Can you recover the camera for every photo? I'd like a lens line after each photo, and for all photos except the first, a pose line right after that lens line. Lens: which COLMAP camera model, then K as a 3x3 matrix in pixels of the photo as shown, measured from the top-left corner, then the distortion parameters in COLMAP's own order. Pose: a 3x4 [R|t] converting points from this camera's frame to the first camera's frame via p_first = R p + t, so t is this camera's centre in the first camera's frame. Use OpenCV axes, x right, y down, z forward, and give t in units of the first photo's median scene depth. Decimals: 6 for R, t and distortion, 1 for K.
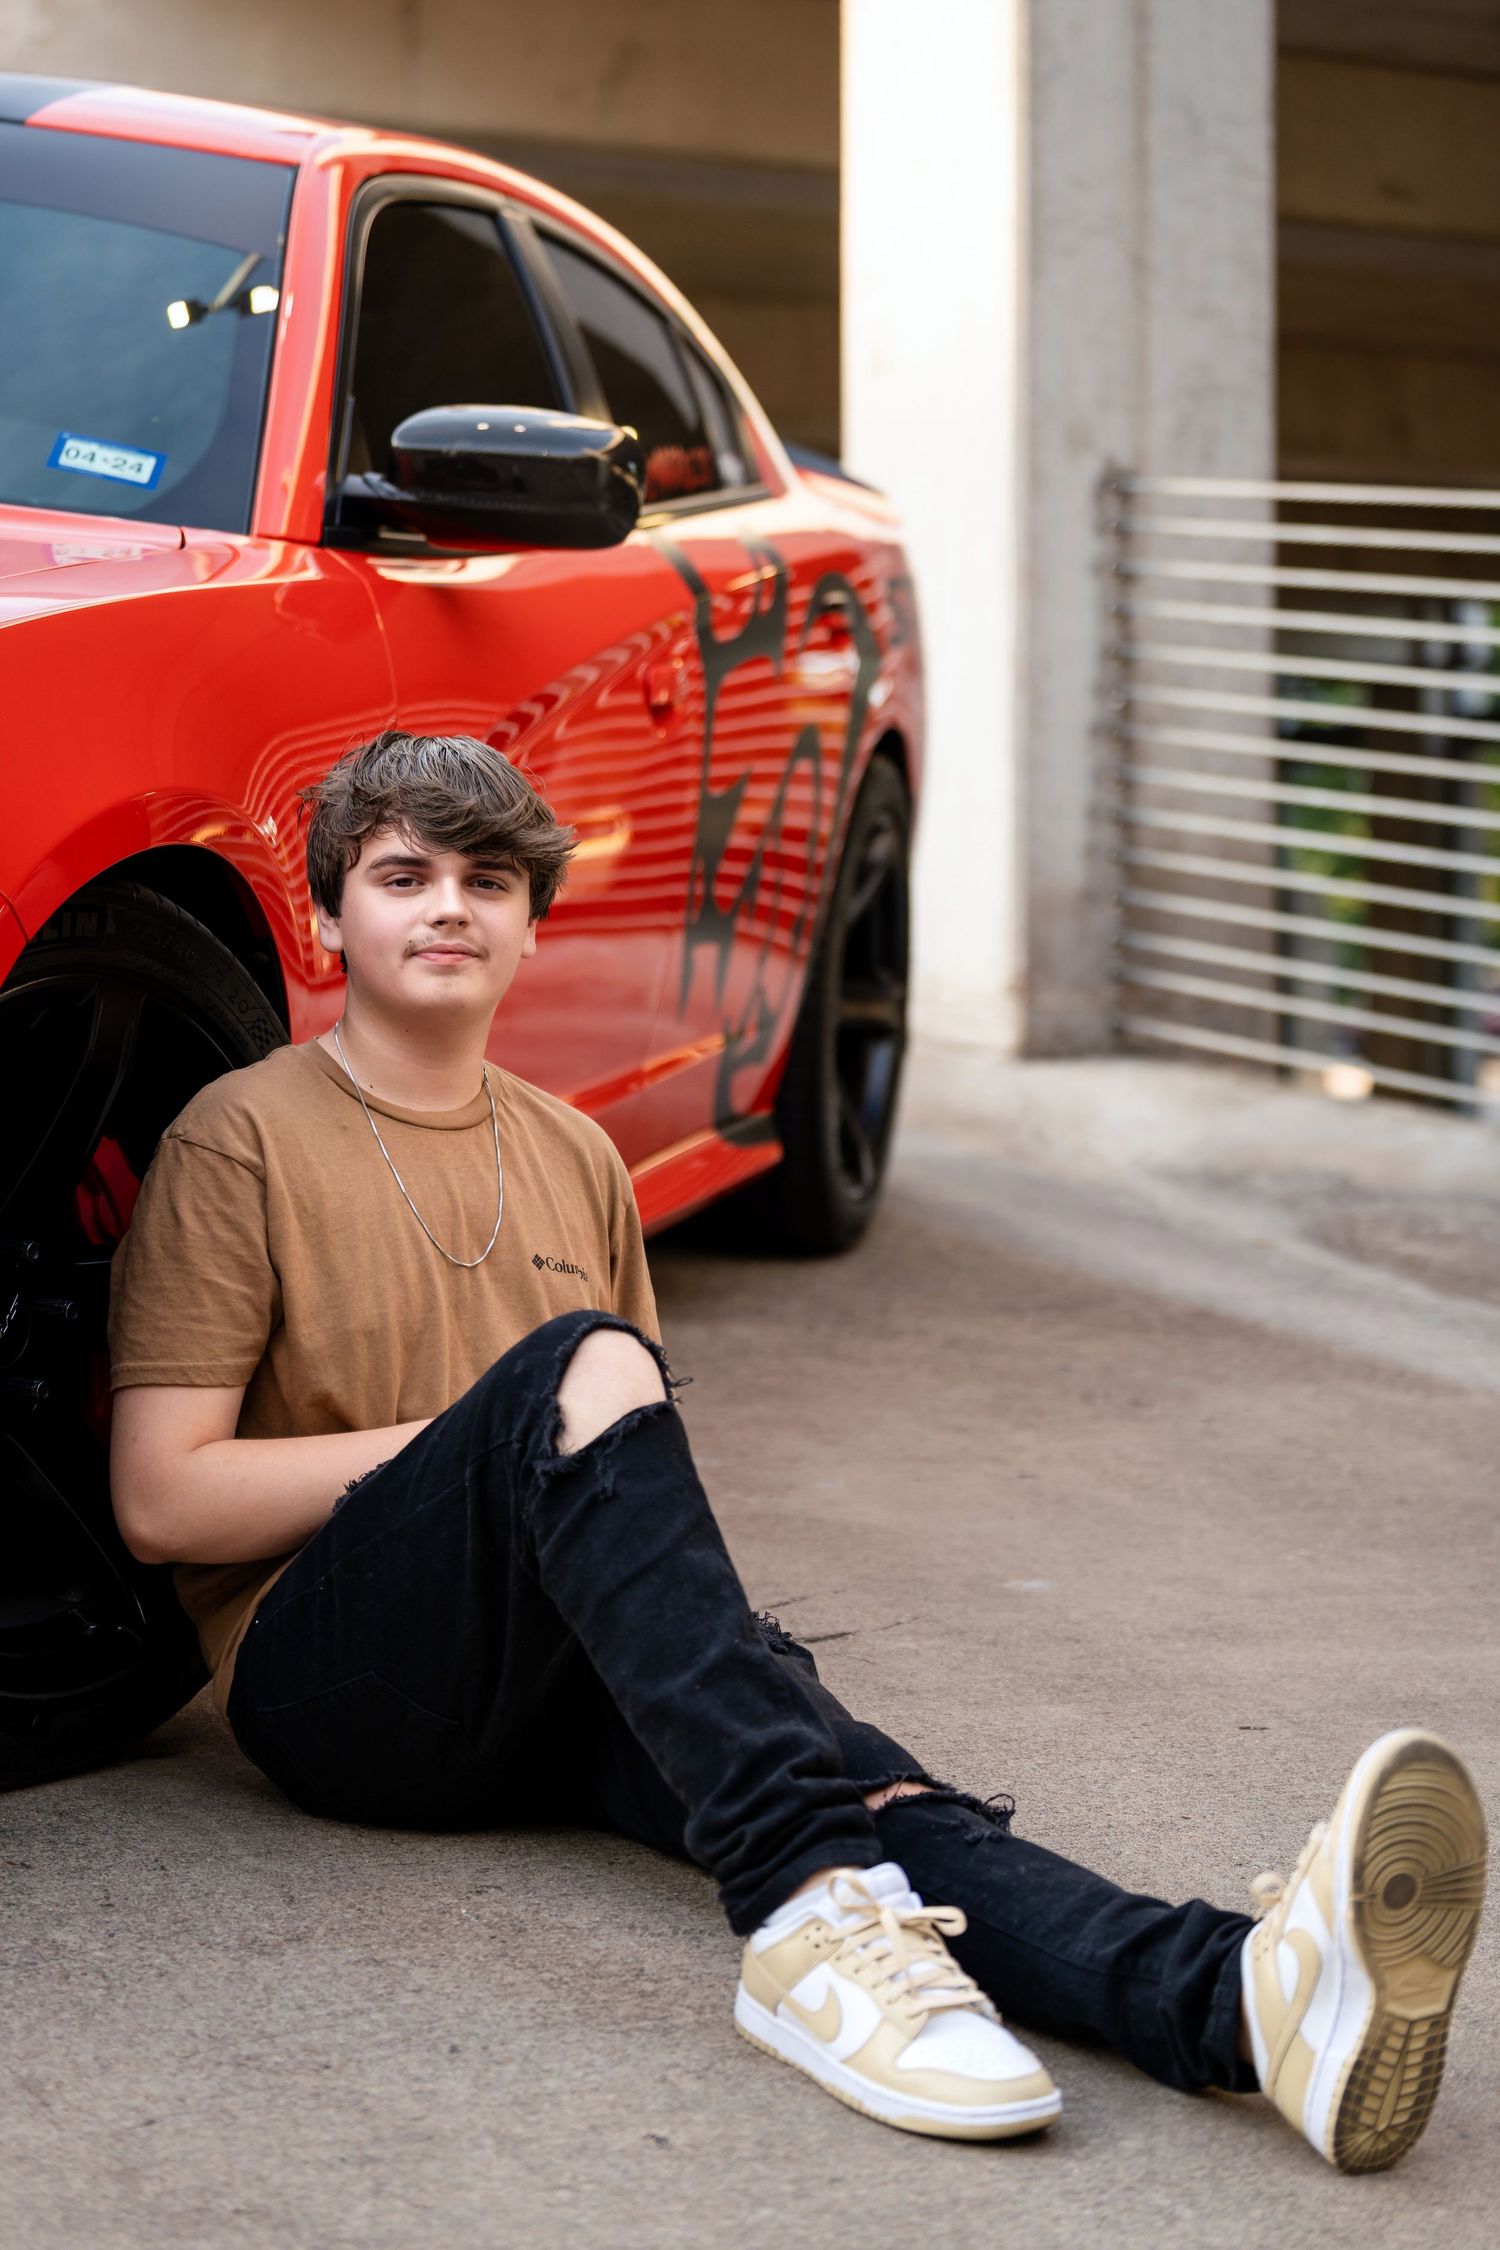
lens RADIAL K [[4494.5, 0, 657.7], [0, 4494.5, 1133.2], [0, 0, 1]] dist [-0.001789, 0.000000]
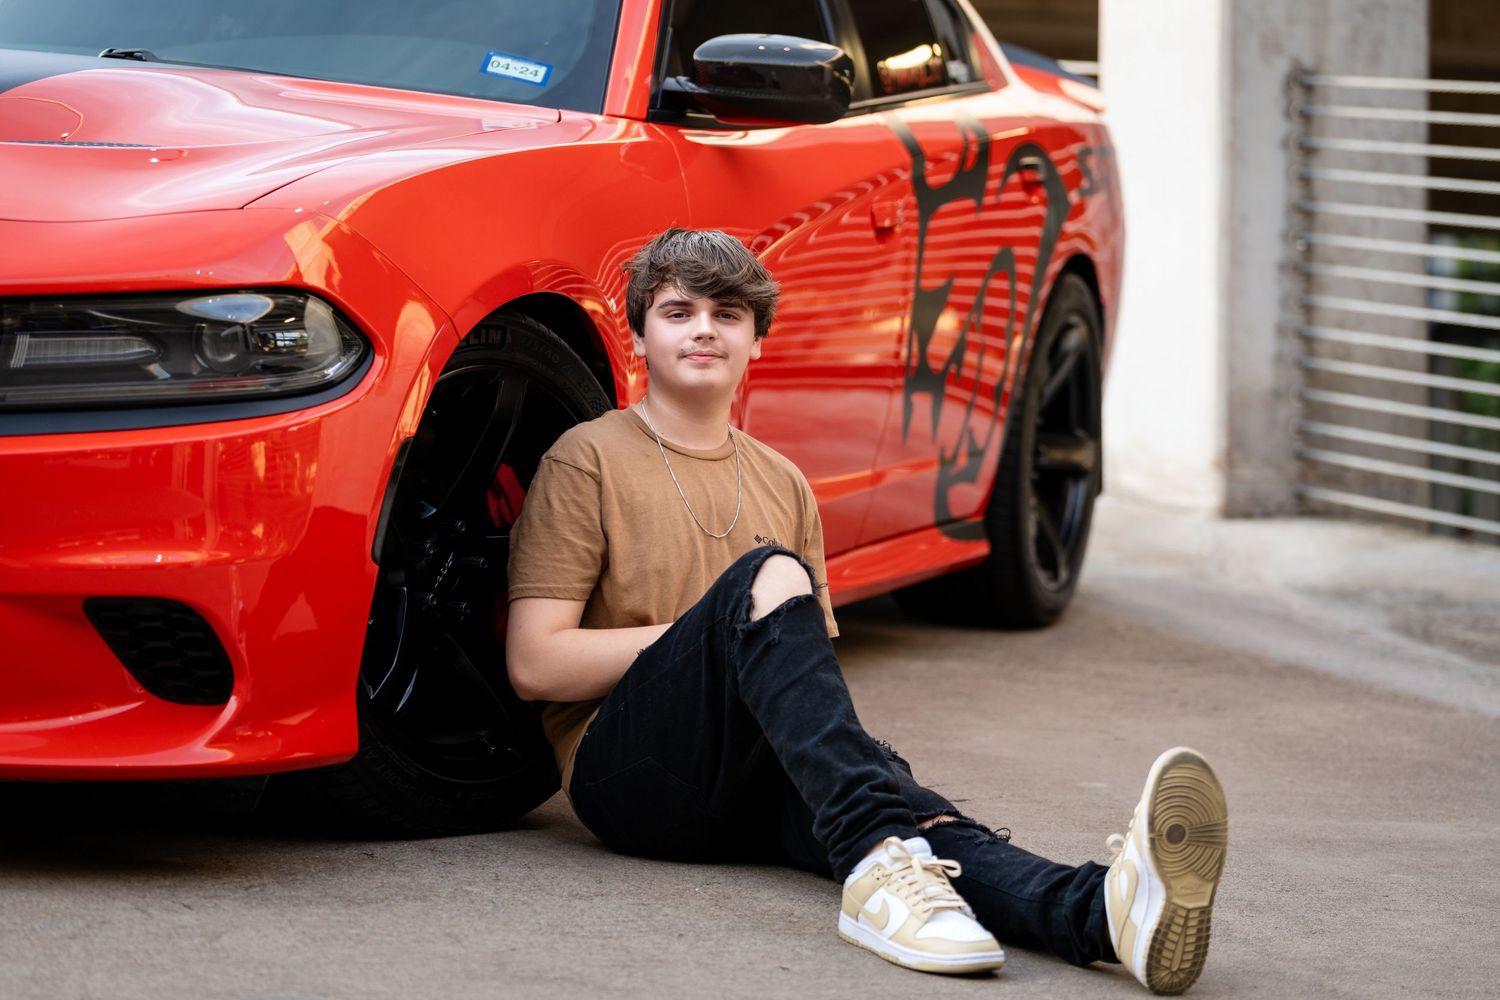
lens RADIAL K [[4415.3, 0, 752.3], [0, 4415.3, 499.8], [0, 0, 1]] dist [0.116597, 0.000000]
pose [[0.996886, 0.009006, -0.078335, 0.102312], [-0.012695, 0.998827, -0.046721, 0.091684], [0.077822, 0.047570, 0.995832, -0.664849]]
